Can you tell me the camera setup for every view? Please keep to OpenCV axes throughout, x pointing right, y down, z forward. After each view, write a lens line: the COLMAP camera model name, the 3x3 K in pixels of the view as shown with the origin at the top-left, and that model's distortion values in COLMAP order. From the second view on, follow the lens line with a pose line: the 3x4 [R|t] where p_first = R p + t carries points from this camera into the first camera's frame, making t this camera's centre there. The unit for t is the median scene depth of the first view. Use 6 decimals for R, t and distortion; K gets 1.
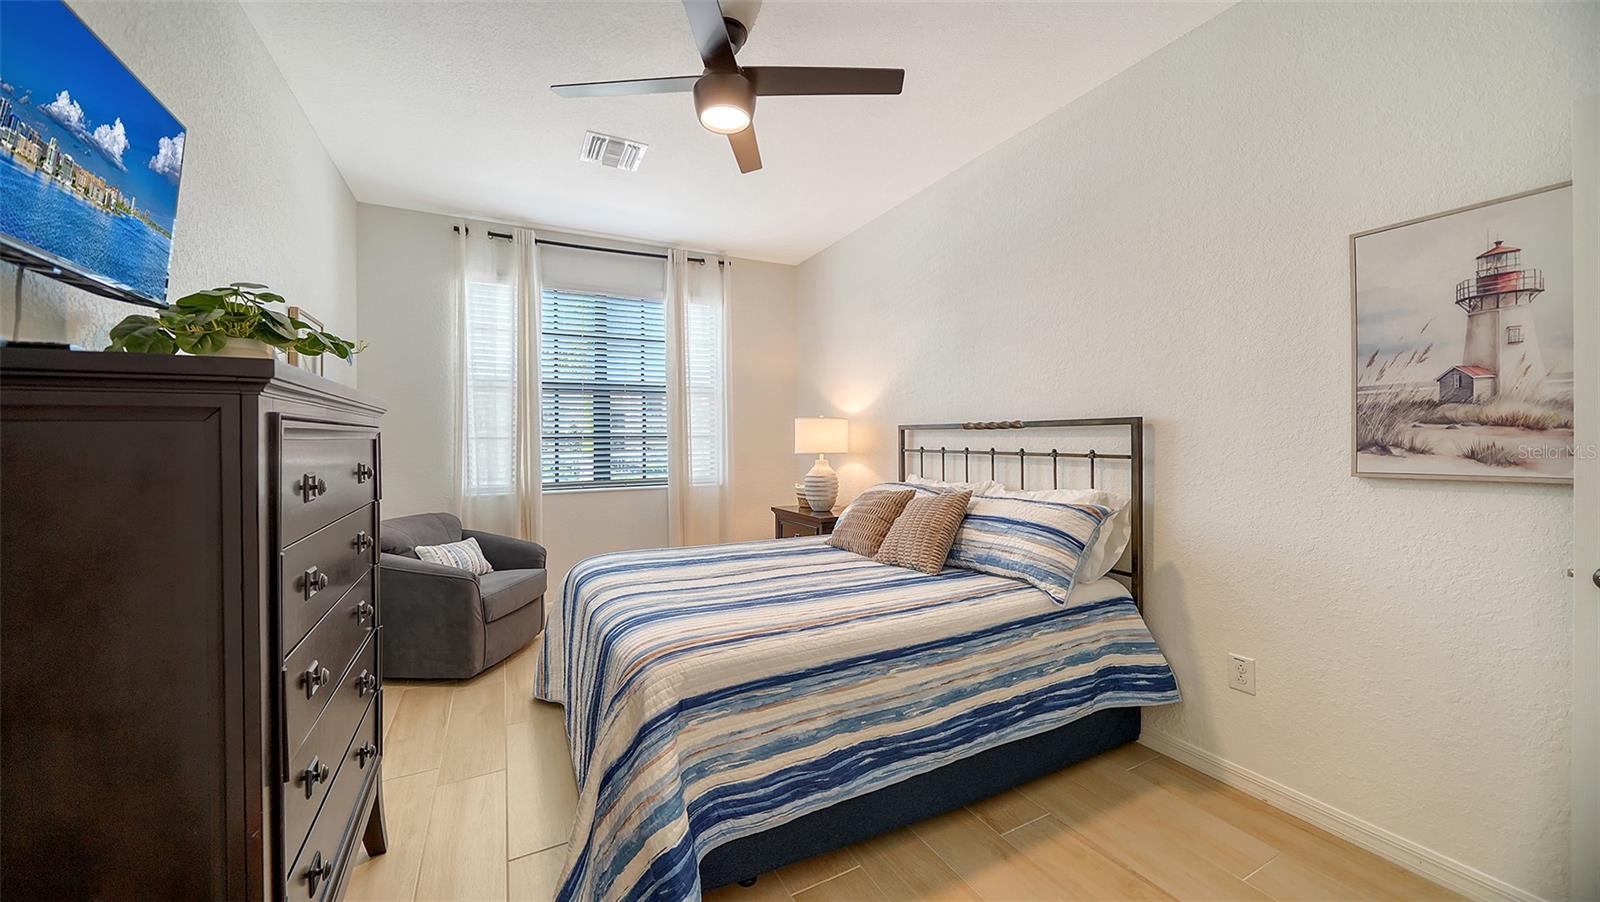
lens RADIAL K [[554.7, 0, 798.8], [0, 554.7, 442.9], [0, 0, 1]] dist [-0.000770, 0.000025]
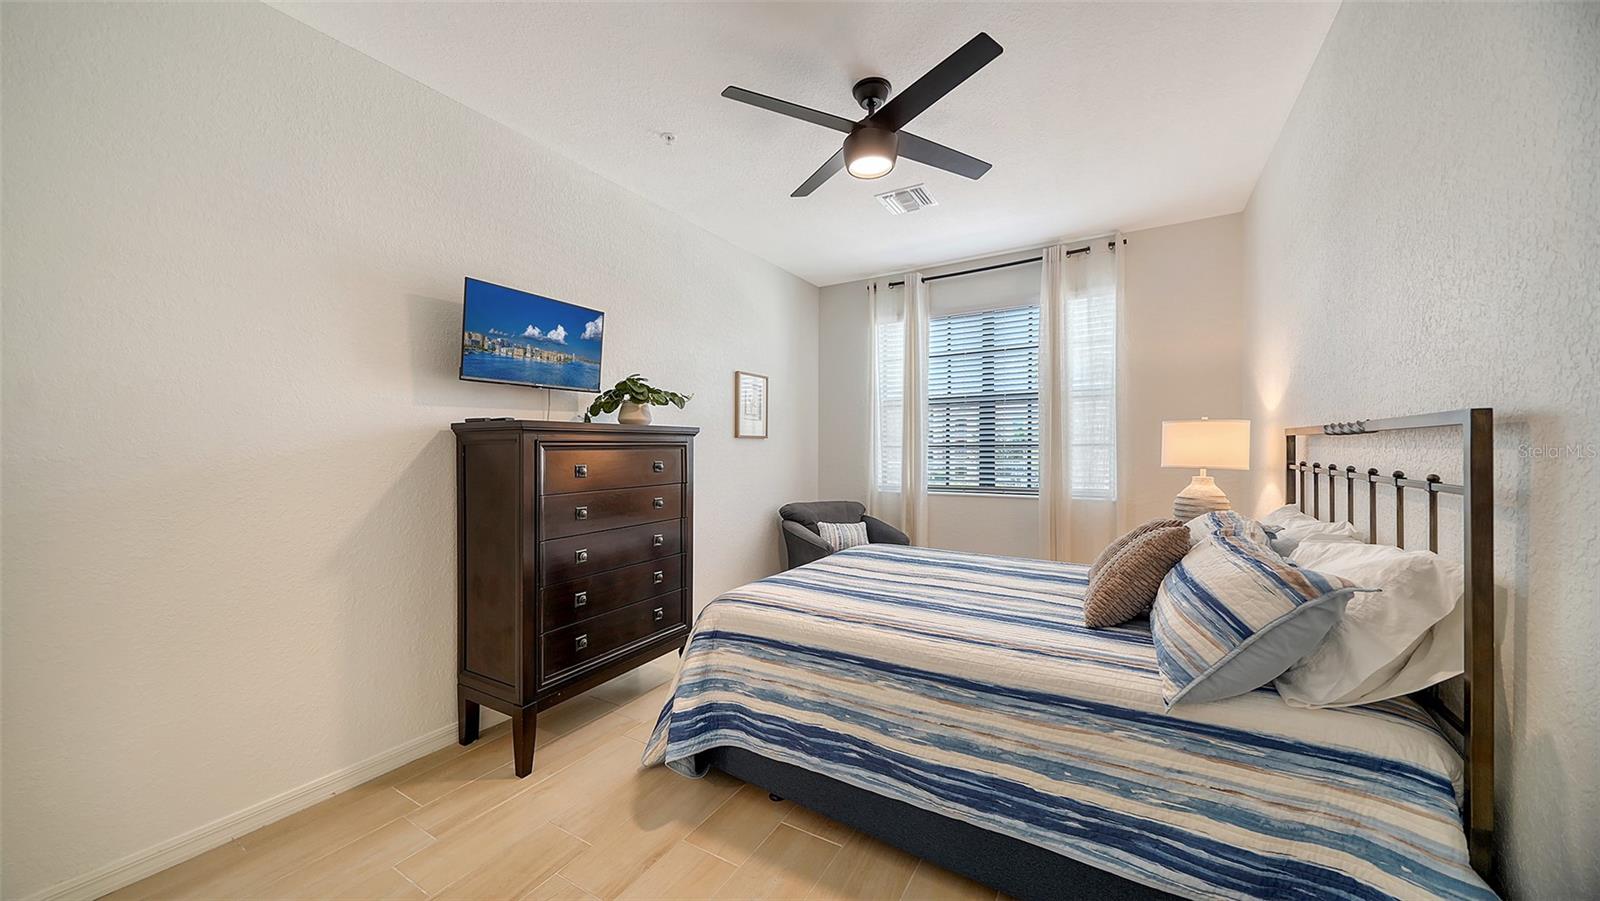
lens RADIAL K [[560.2, 0, 800.0], [0, 560.2, 450.5], [0, 0, 1]] dist [-0.000815, -0.000142]
pose [[0.530143, 0.006636, -0.847882, 0.842245], [-0.004021, 0.999978, 0.005313, -0.011926], [0.847899, 0.000593, 0.530158, 0.299511]]
